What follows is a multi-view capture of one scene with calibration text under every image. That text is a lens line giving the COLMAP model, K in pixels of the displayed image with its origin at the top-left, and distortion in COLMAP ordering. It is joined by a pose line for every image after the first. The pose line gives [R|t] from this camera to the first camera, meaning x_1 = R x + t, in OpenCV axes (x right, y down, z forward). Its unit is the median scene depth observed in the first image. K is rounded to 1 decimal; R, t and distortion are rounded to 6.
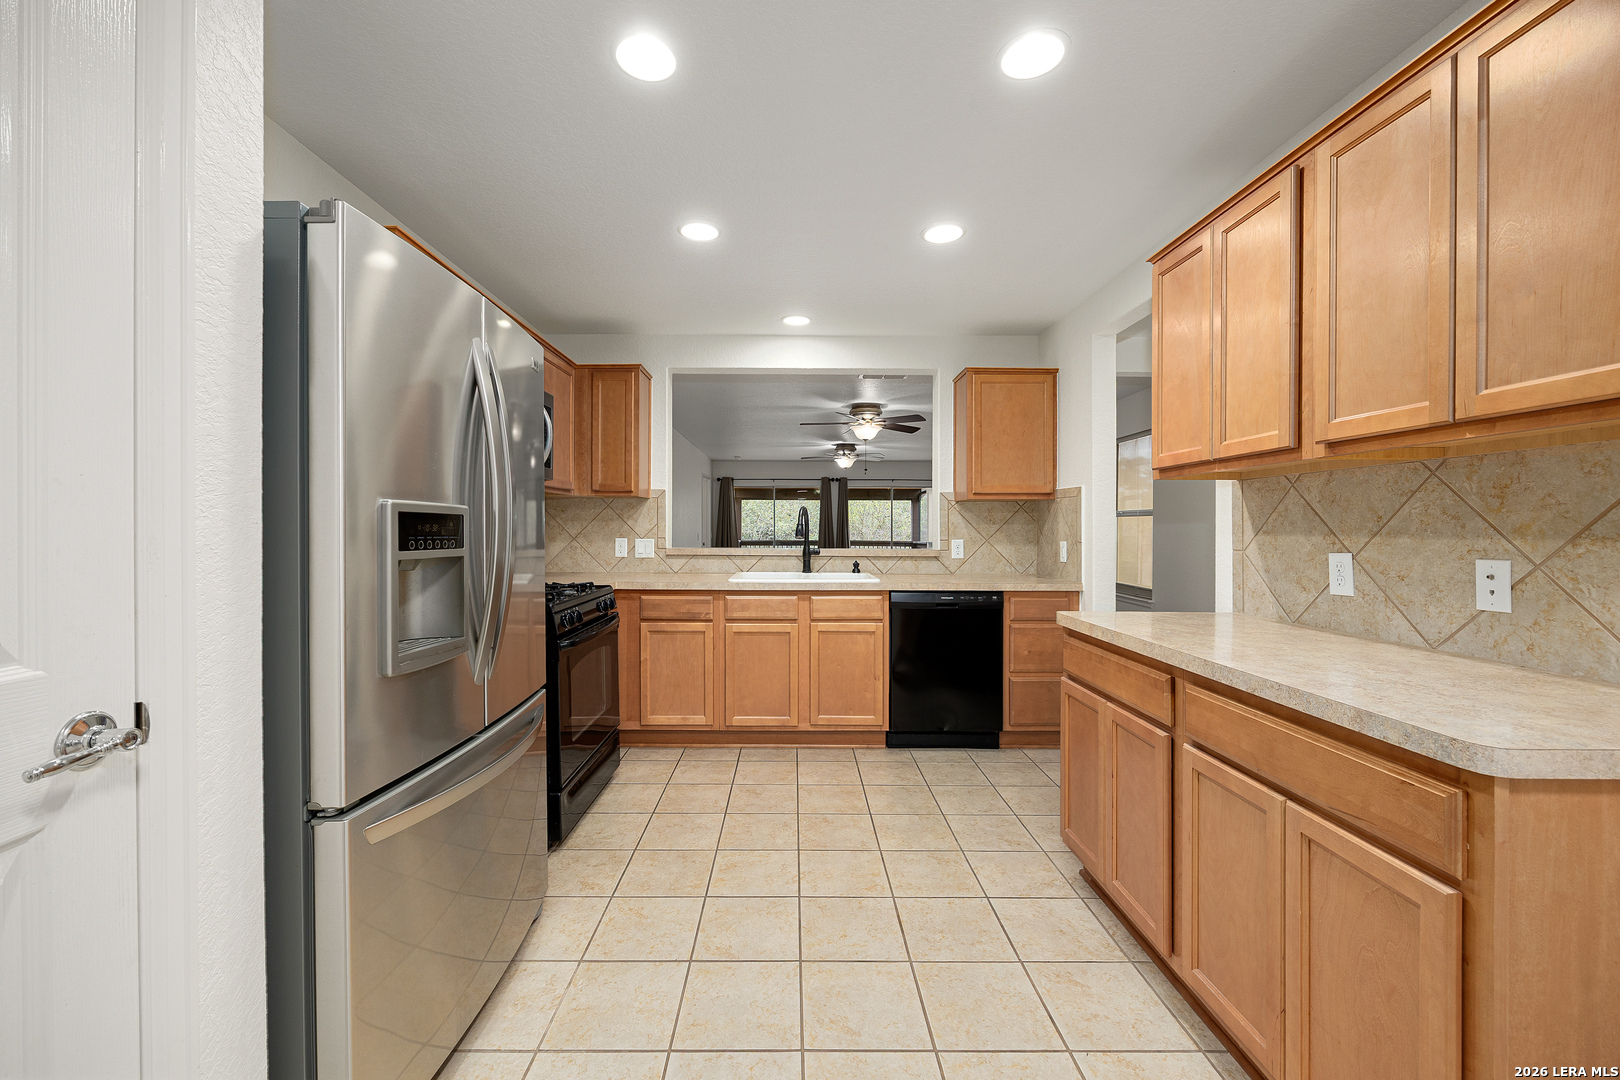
lens RADIAL K [[628.0, 0, 815.8], [0, 628.0, 535.8], [0, 0, 1]] dist [-0.001004, 0.000203]
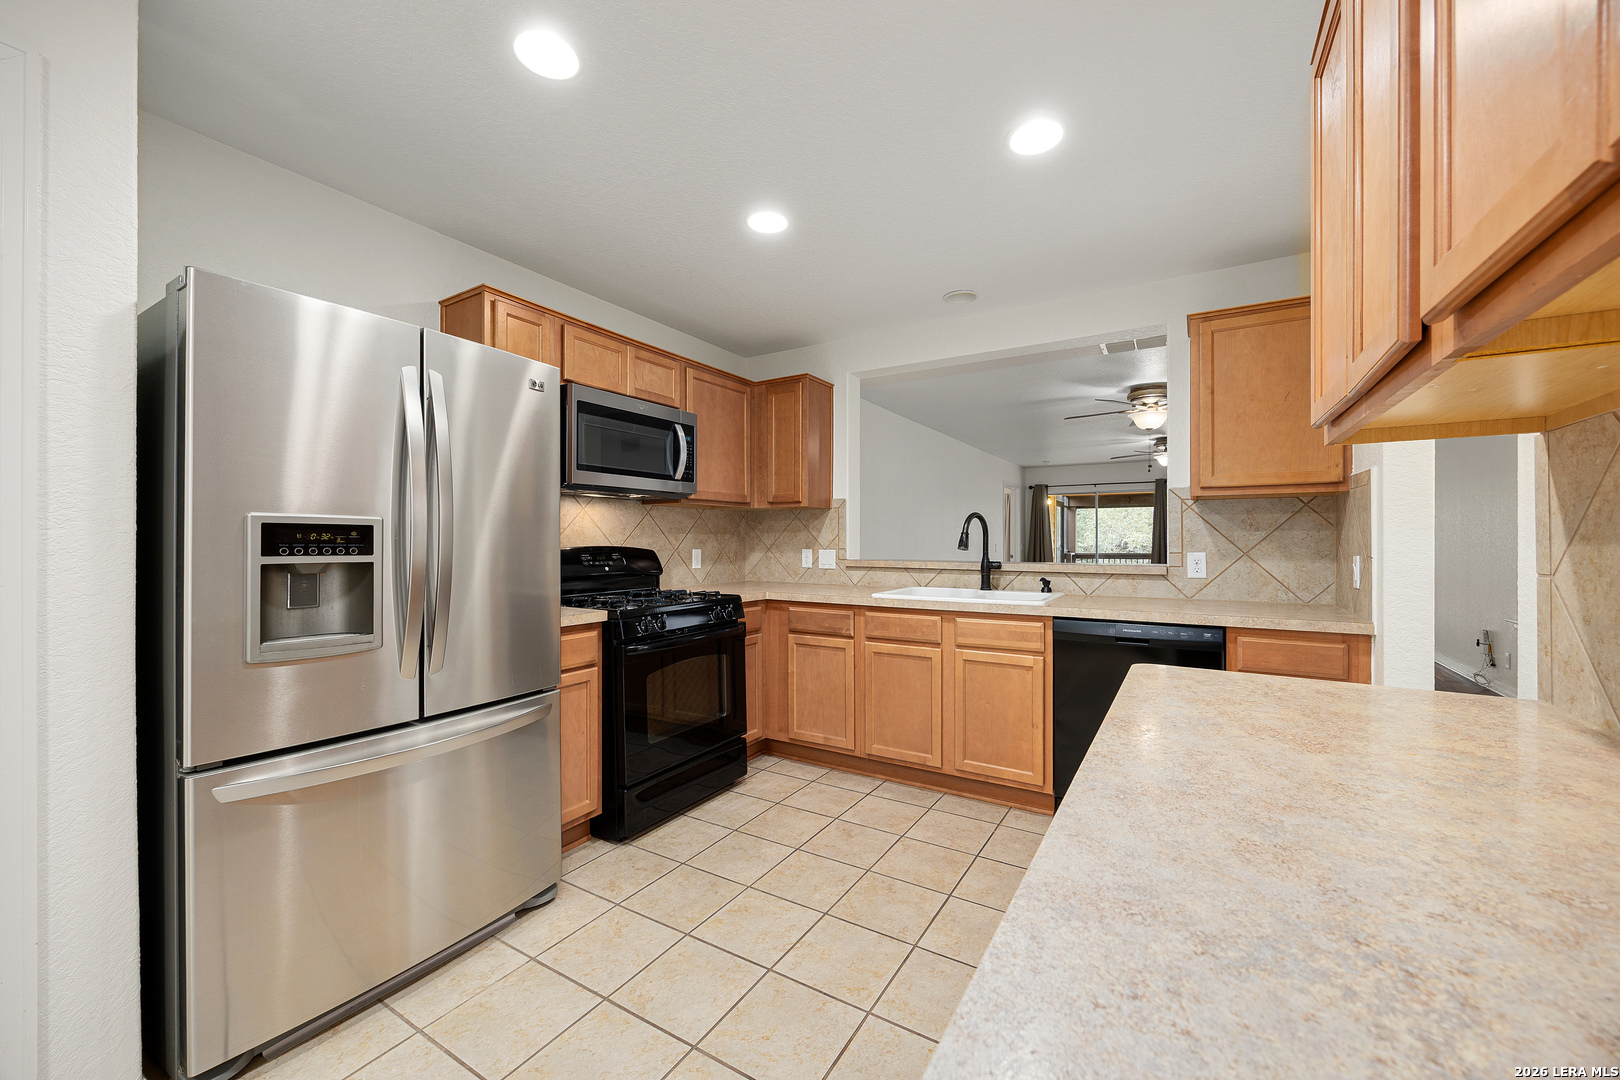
lens RADIAL K [[628.0, 0, 813.9], [0, 628.0, 547.9], [0, 0, 1]] dist [-0.001004, 0.000203]
pose [[0.858084, 0.002270, -0.513504, 0.261801], [-0.002336, 0.999997, 0.000516, 0.001833], [0.513503, 0.000757, 0.858087, 0.171388]]
